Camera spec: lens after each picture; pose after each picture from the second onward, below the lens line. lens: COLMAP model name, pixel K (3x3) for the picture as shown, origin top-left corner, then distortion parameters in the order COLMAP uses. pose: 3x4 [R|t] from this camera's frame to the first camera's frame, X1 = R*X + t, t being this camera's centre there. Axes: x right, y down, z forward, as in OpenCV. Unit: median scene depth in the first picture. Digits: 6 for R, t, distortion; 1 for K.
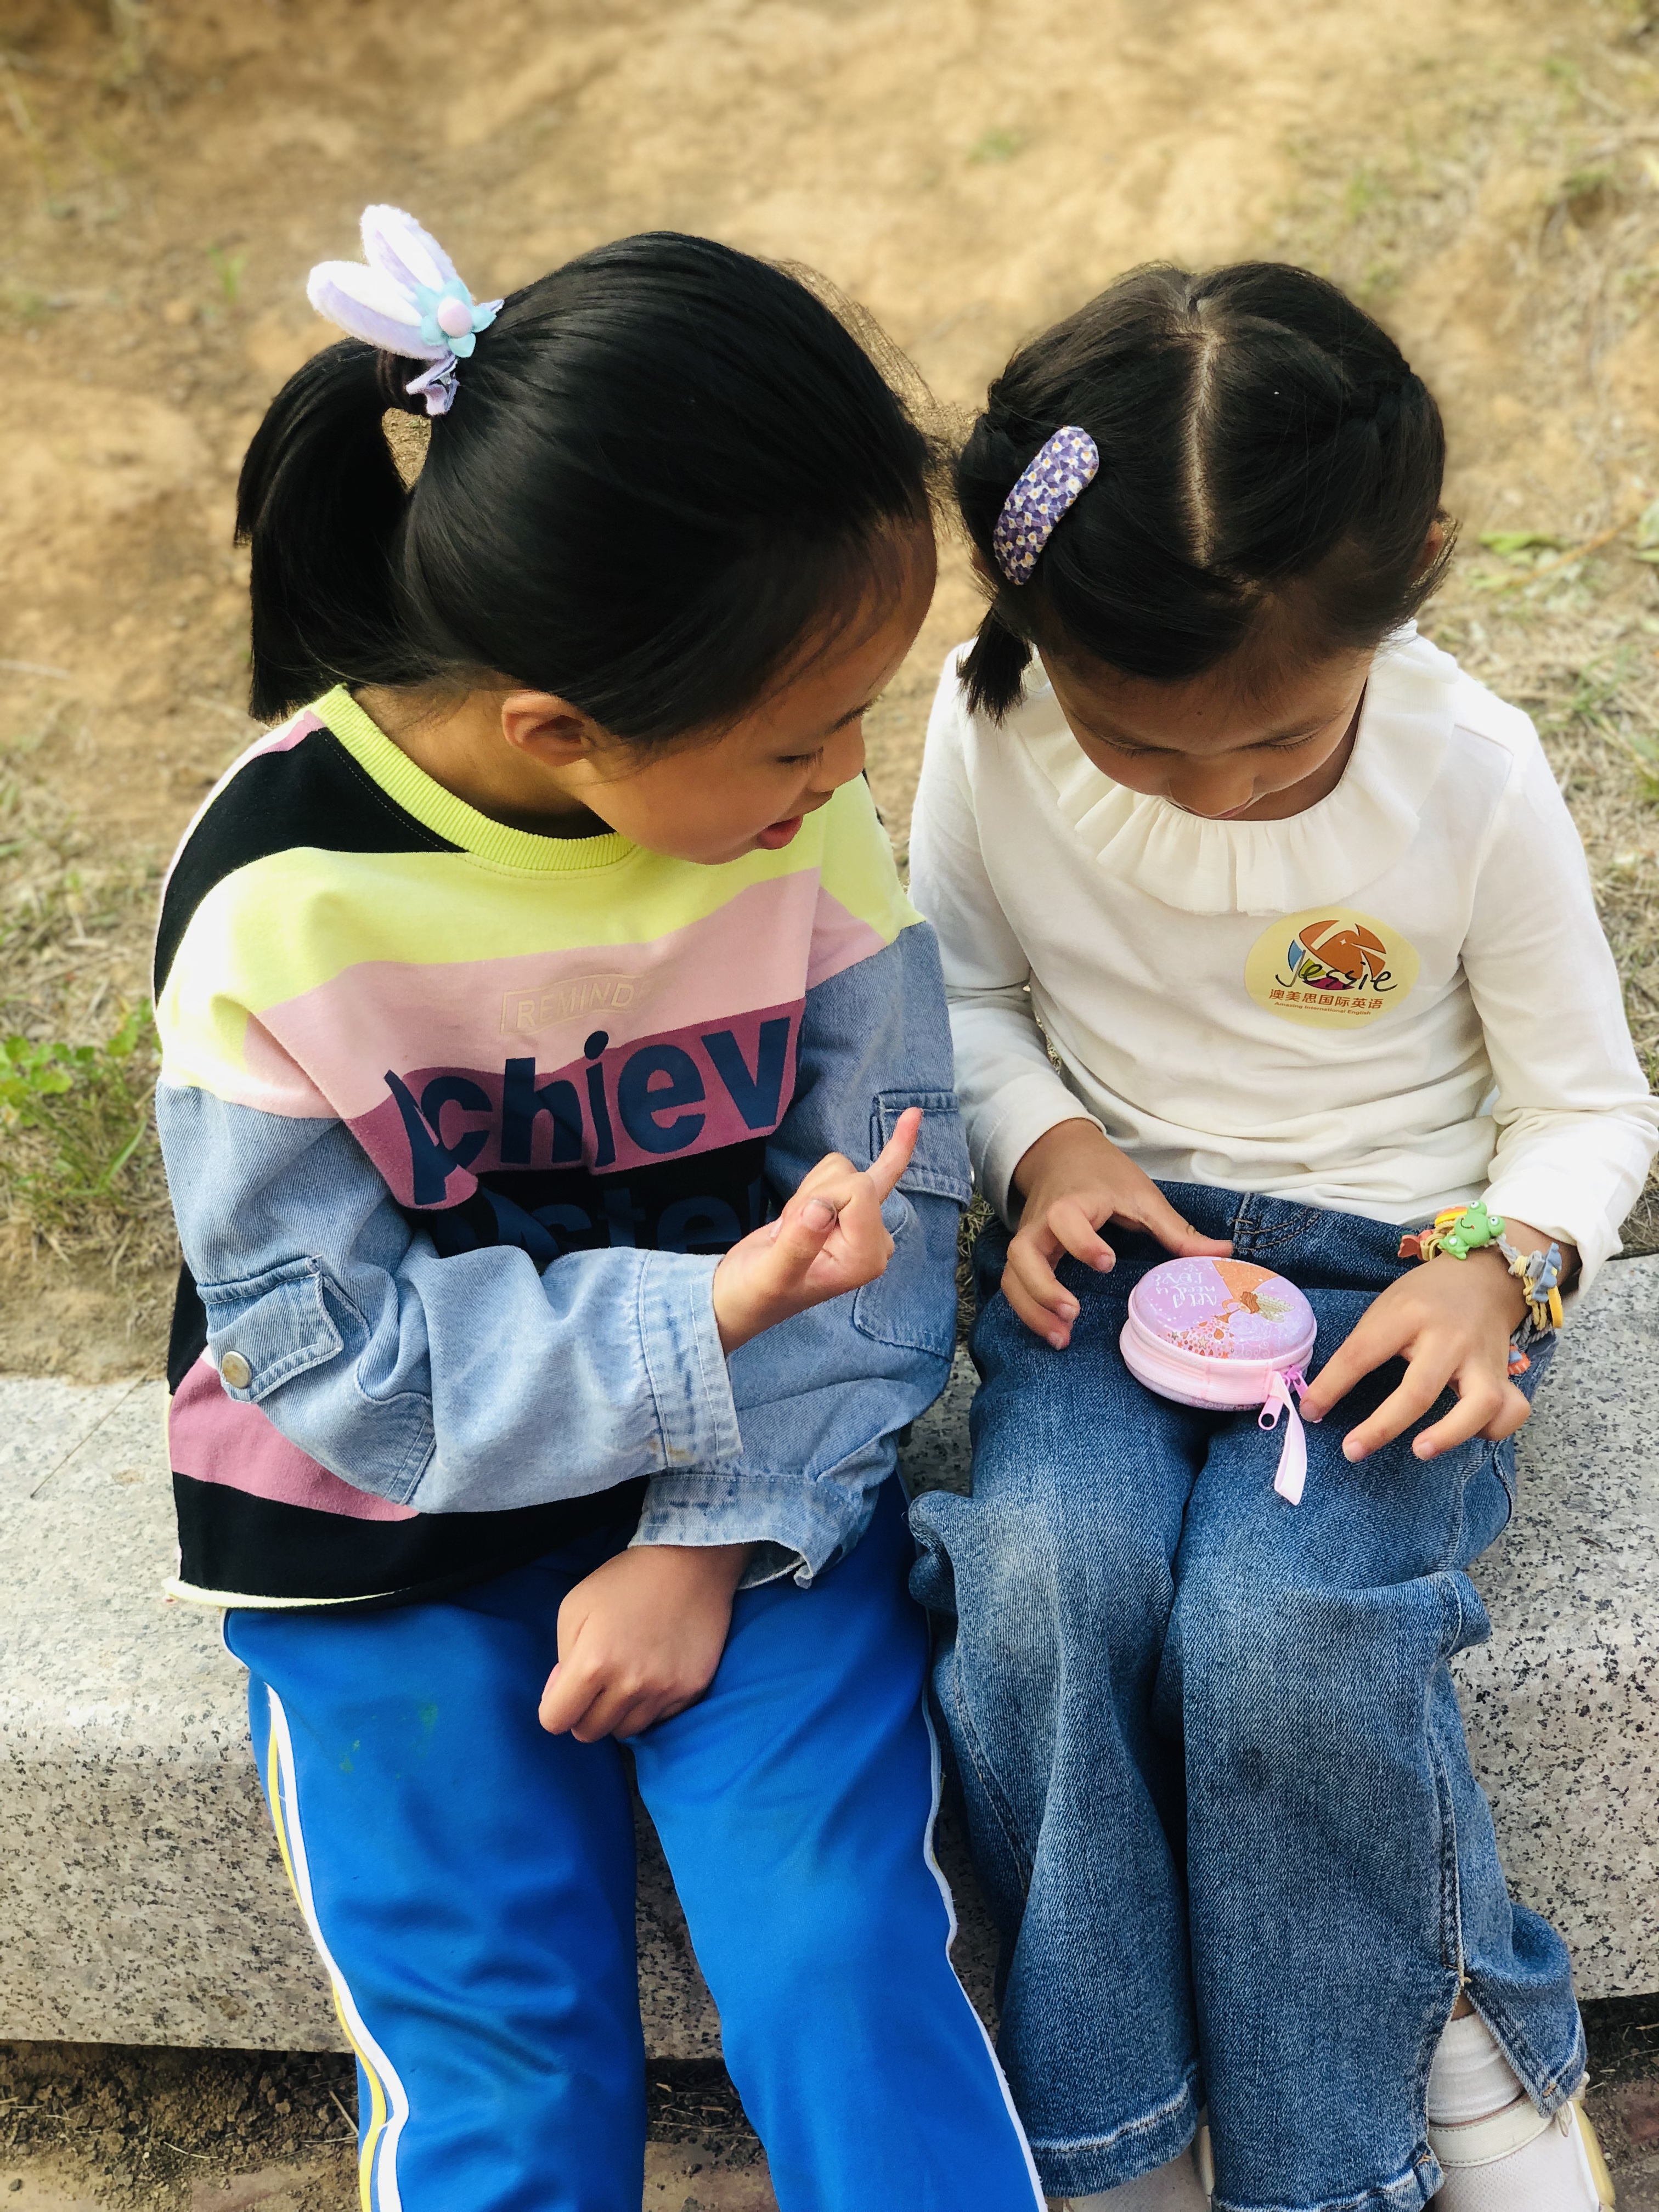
lens RADIAL K [[3351.5, 0, 849.9], [0, 3351.5, 1069.0], [0, 0, 1]] dist [0.234382, -0.917012]
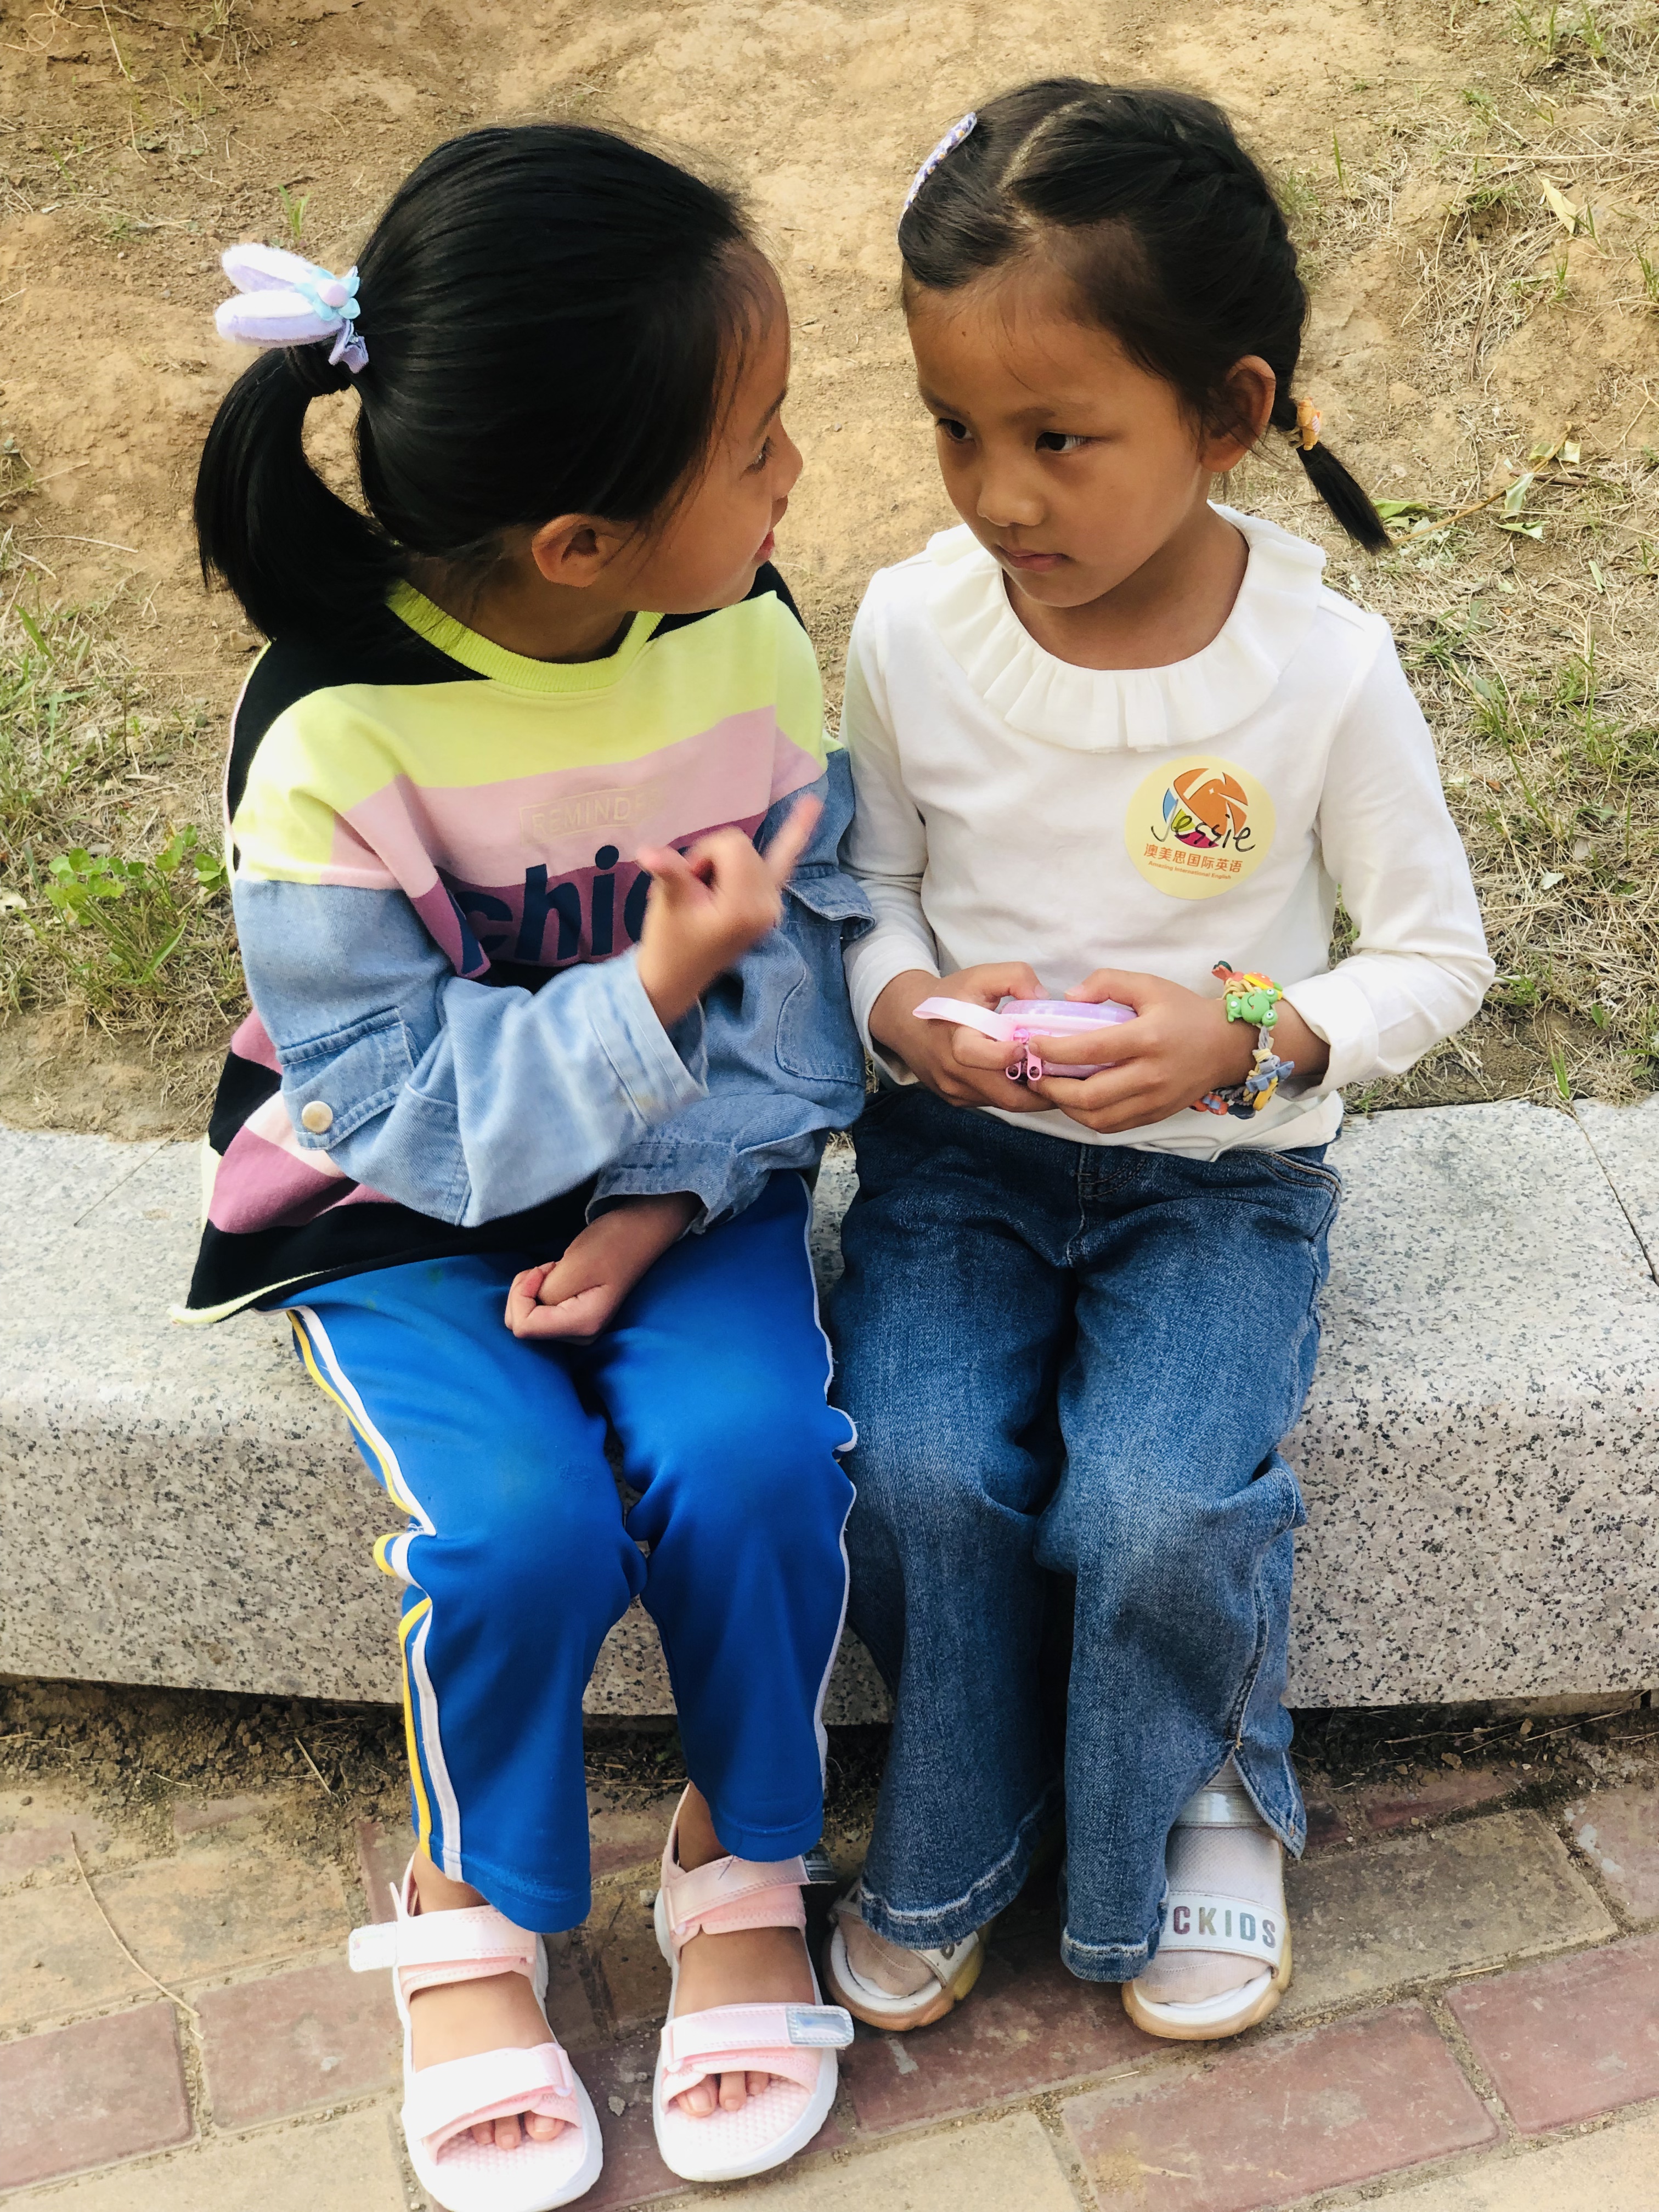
lens RADIAL K [[3351.5, 0, 849.9], [0, 3351.5, 1069.0], [0, 0, 1]] dist [0.234382, -0.917012]
pose [[0.998241, 0.059143, -0.004119, 0.030737], [-0.059114, 0.998228, 0.006827, 0.043947], [0.004516, -0.006572, 0.999968, -0.177866]]
